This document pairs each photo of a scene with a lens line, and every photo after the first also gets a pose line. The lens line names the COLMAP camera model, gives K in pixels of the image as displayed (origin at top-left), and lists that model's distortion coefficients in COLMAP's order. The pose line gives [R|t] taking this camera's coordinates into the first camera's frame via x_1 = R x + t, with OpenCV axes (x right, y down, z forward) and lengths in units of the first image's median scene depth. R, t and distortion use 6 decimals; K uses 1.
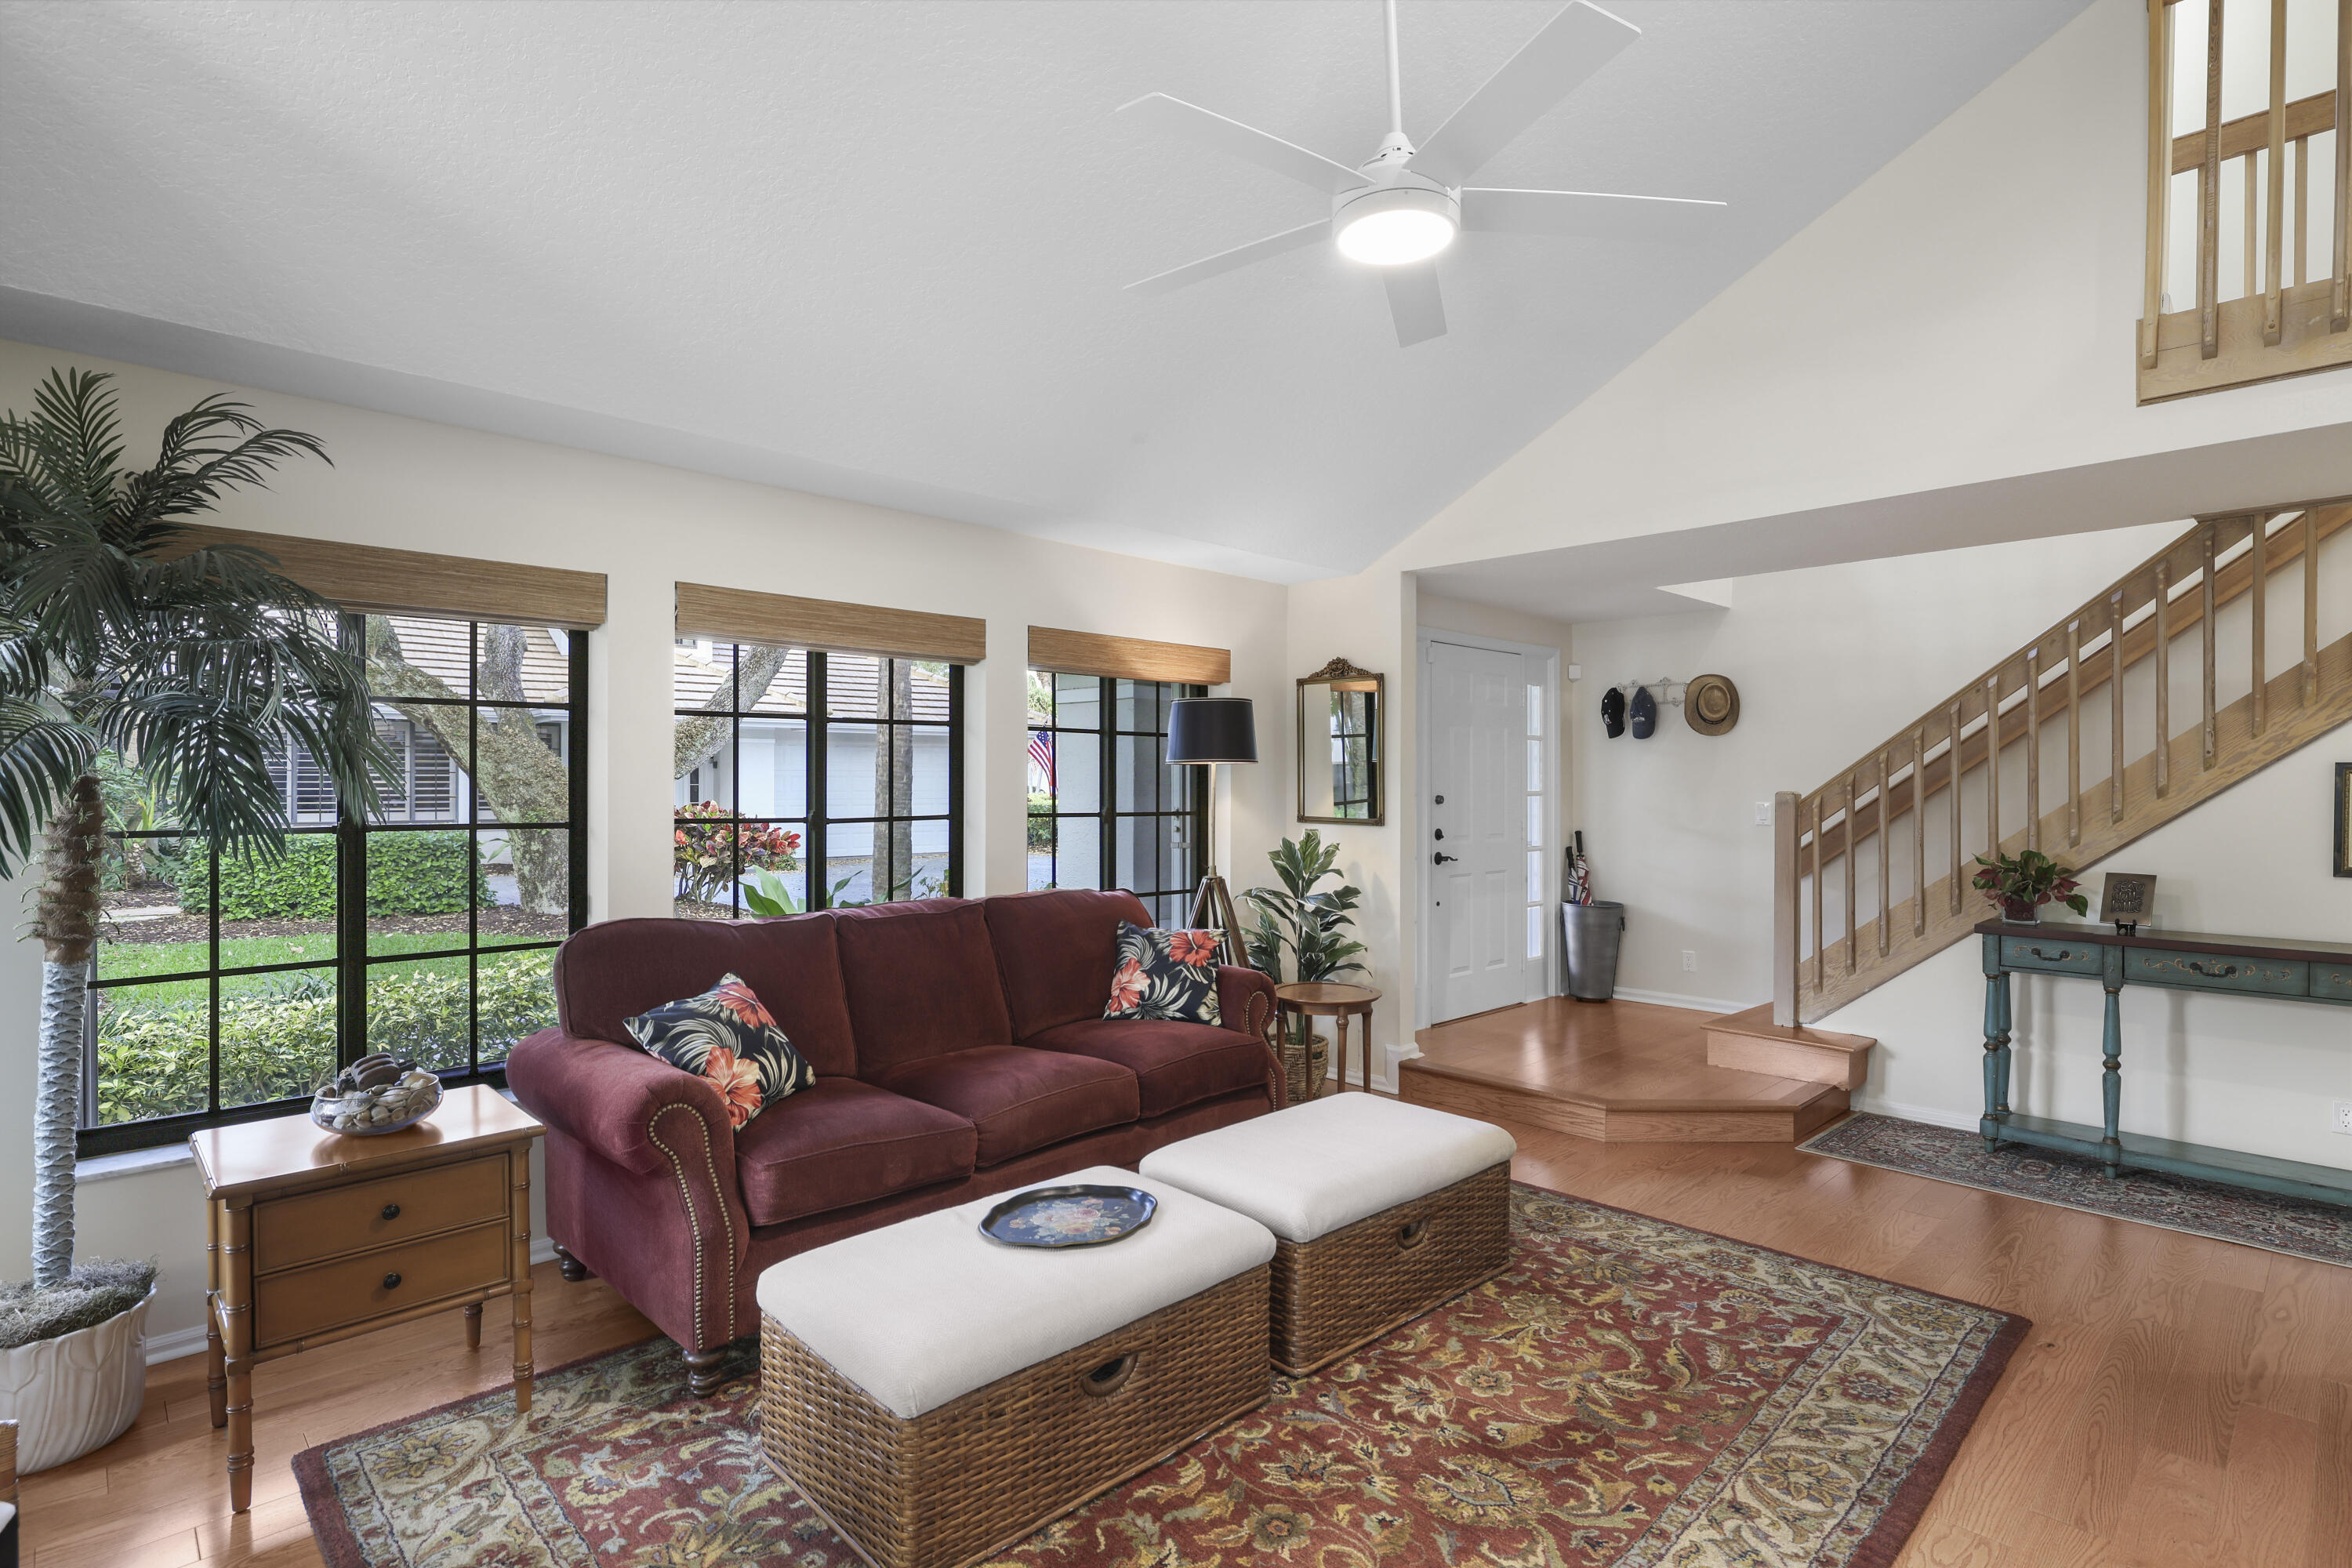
lens RADIAL K [[1150.7, 0, 1183.0], [0, 1150.7, 790.3], [0, 0, 1]] dist [0.001456, -0.000527]
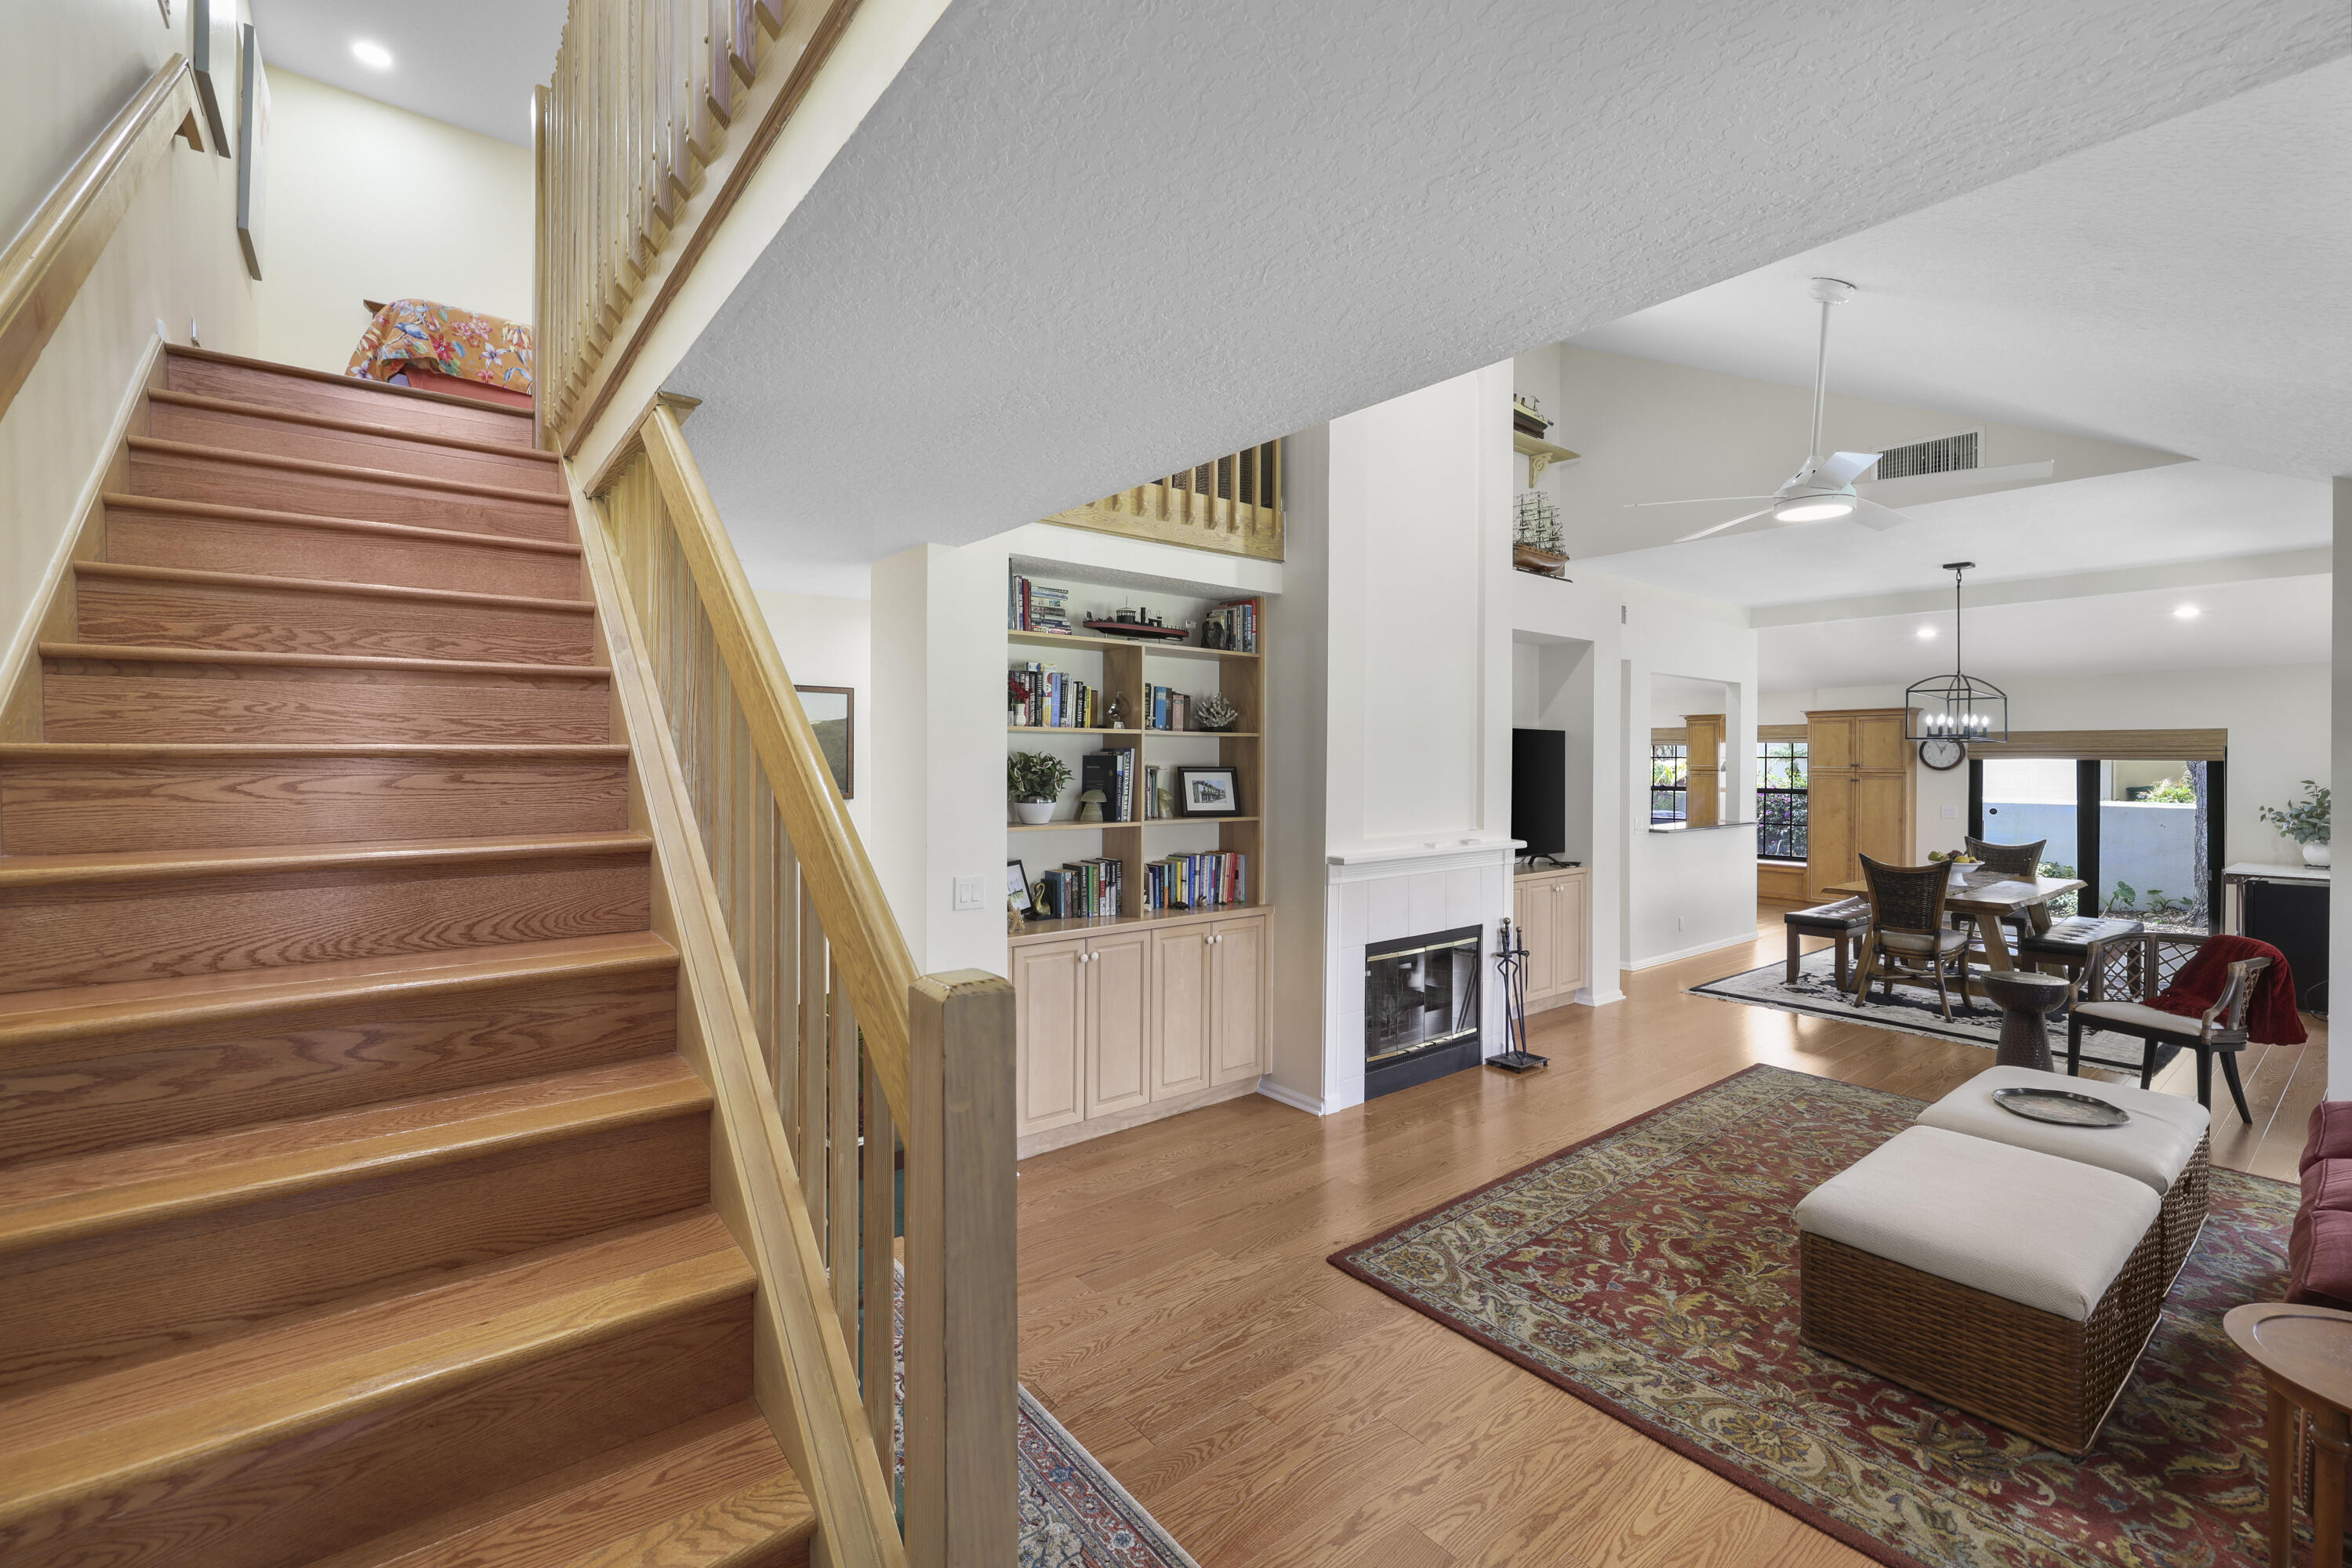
lens RADIAL K [[996.5, 0, 1168.3], [0, 996.5, 762.8], [0, 0, 1]] dist [-0.000476, 0.000184]
pose [[-0.994726, -0.007232, 0.102315, 0.585241], [-0.005990, 0.999905, 0.012436, -0.057310], [-0.102395, 0.011757, -0.994674, 1.512298]]
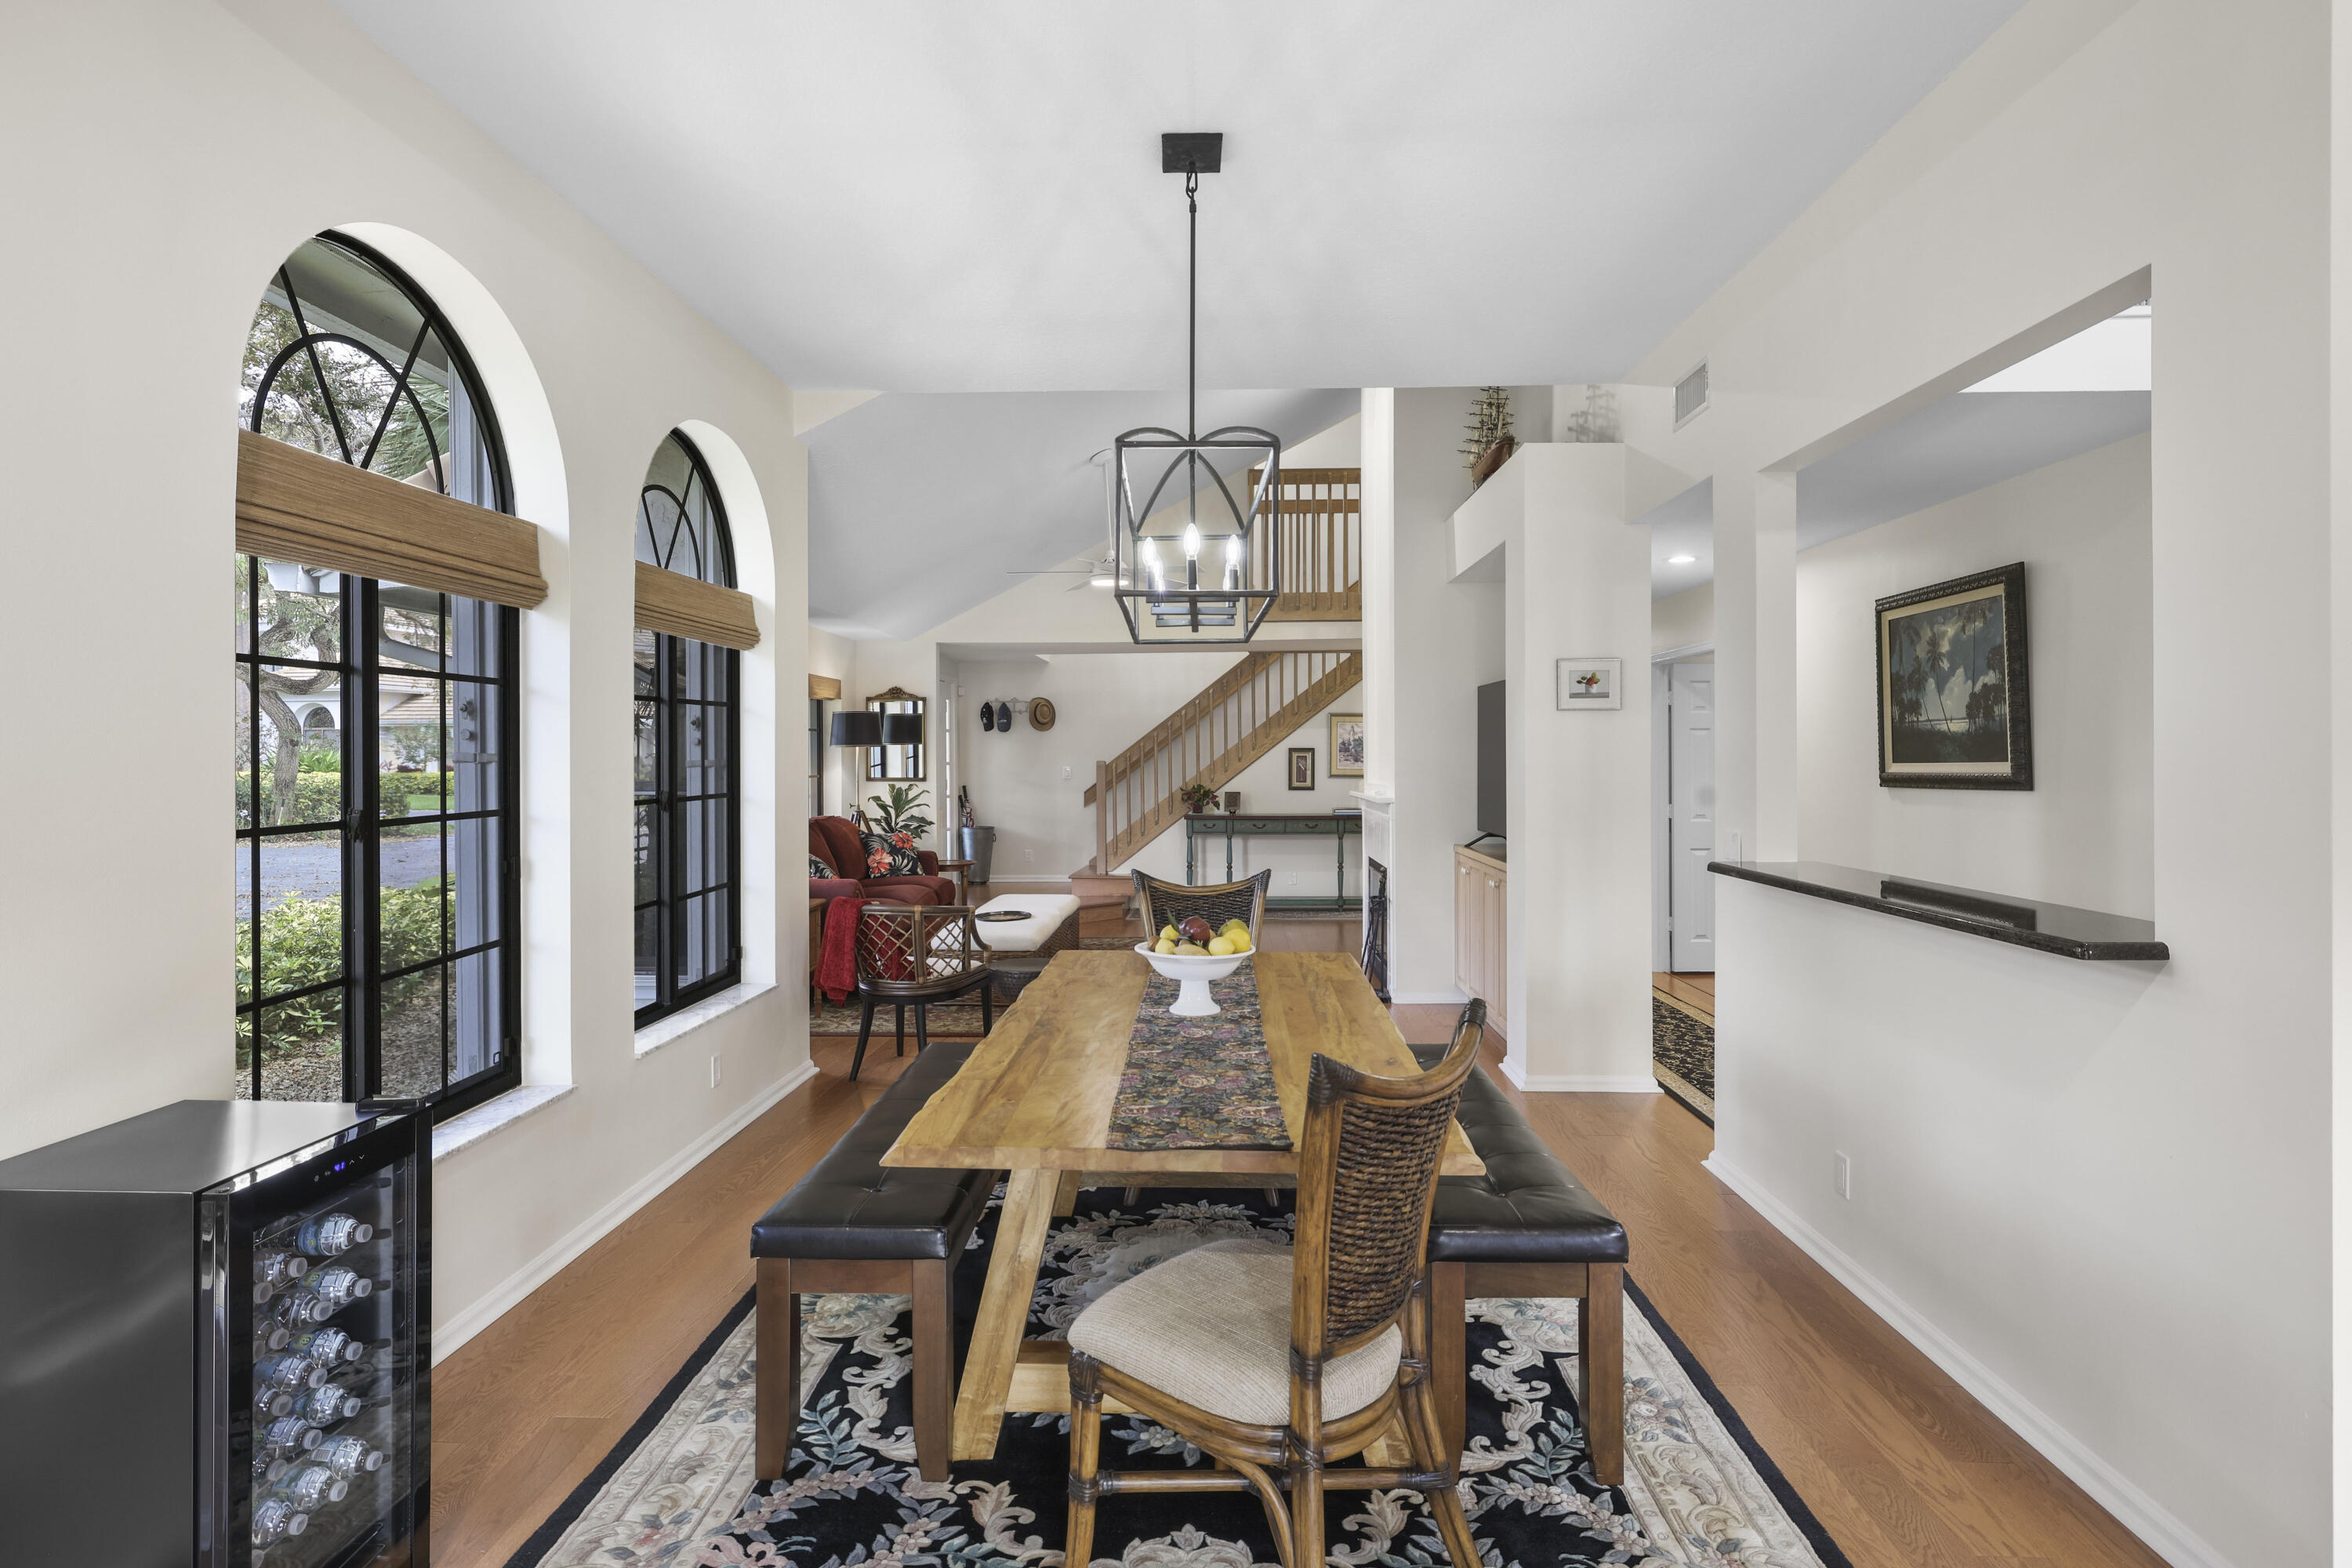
lens RADIAL K [[1215.4, 0, 1168.9], [0, 1215.4, 751.1], [0, 0, 1]] dist [-0.002702, -0.000509]
pose [[0.729523, -0.001087, 0.683956, -1.112152], [0.009510, 0.999918, -0.008554, 0.004694], [-0.683890, 0.012745, 0.729473, -0.856272]]
